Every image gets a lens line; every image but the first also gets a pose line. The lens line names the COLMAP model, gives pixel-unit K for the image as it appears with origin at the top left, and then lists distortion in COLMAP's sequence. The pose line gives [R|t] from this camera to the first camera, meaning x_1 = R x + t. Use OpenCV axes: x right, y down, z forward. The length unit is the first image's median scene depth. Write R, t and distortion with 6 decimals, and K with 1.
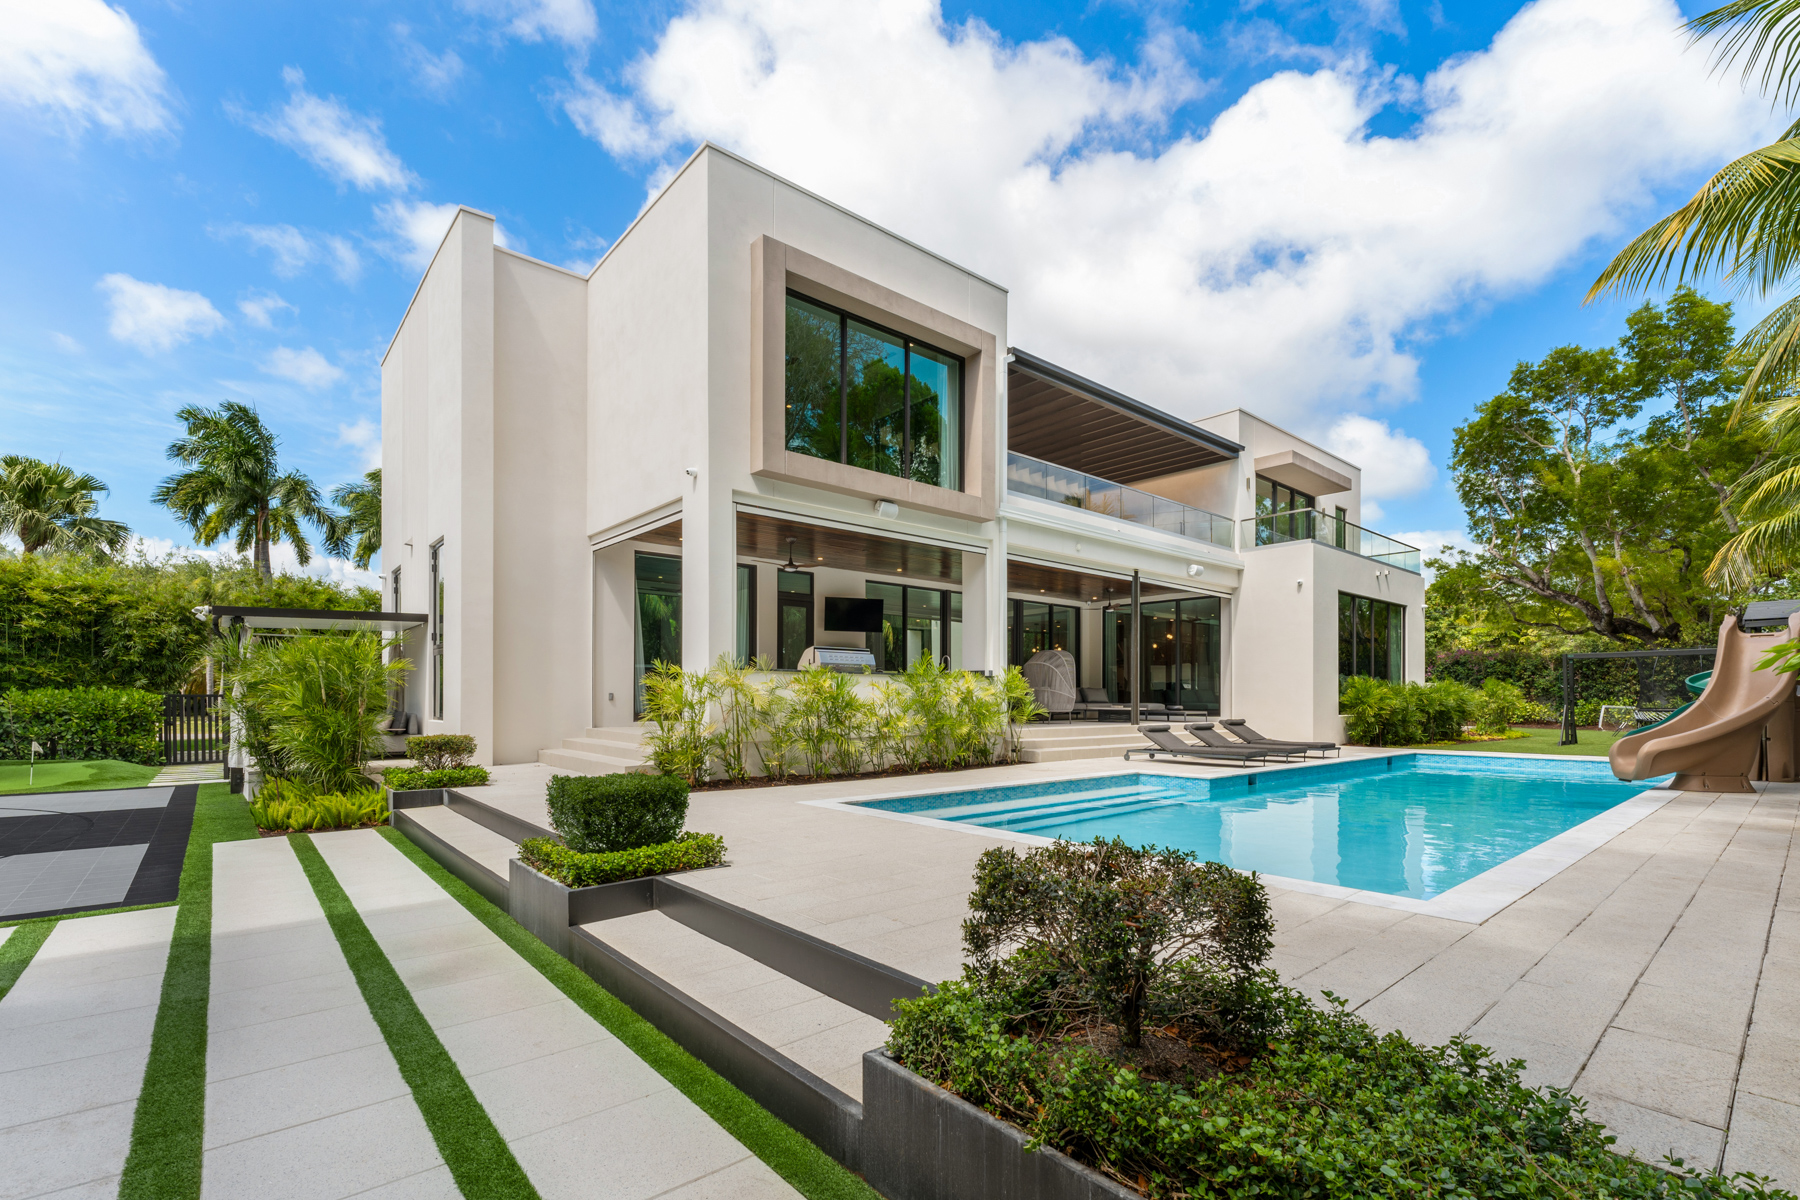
lens RADIAL K [[788.9, 0, 900.6], [0, 788.9, 710.0], [0, 0, 1]] dist [0.017682, -0.000134]
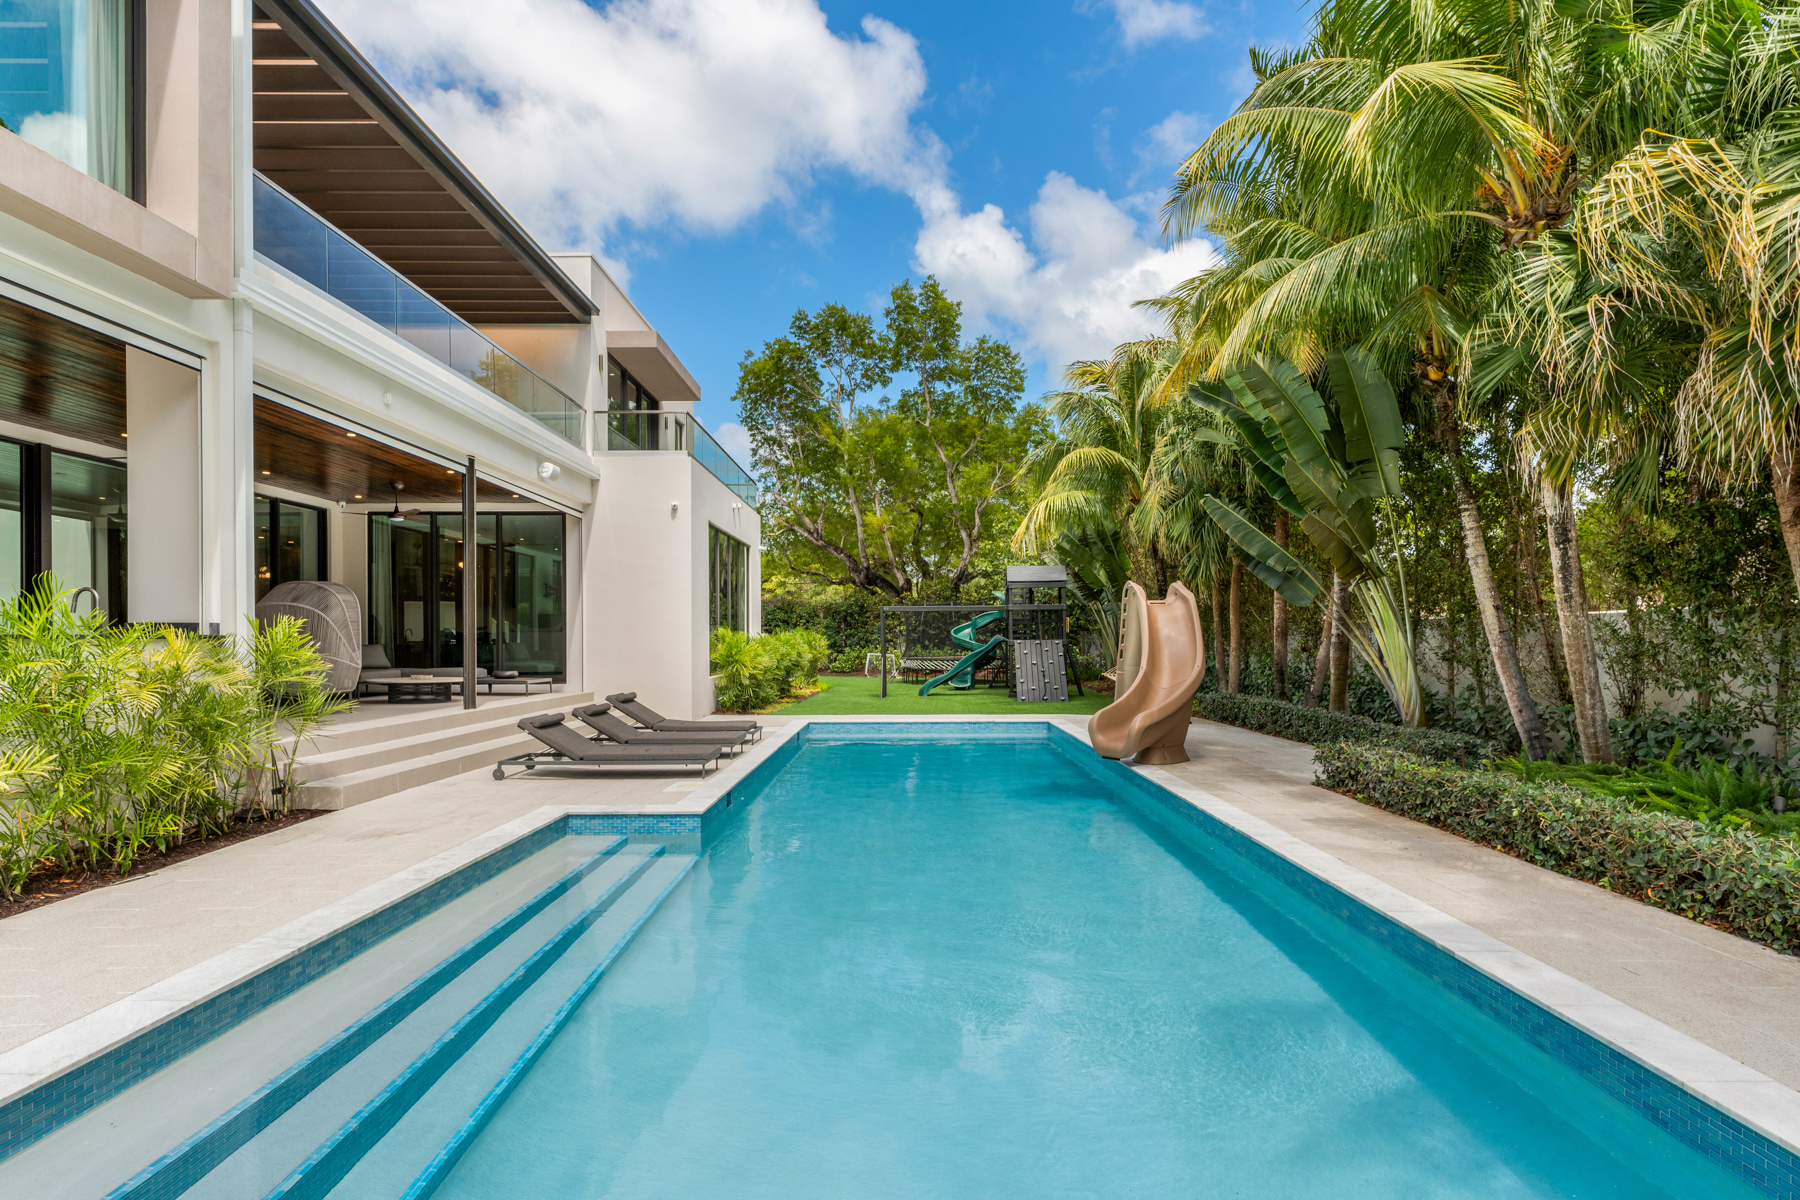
lens RADIAL K [[927.3, 0, 907.3], [0, 927.3, 642.7], [0, 0, 1]] dist [0.018845, 0.000436]
pose [[0.649390, -0.007731, 0.760416, -0.042783], [0.015688, 0.999872, -0.003232, -0.030683], [-0.760293, 0.014029, 0.649428, 0.333470]]
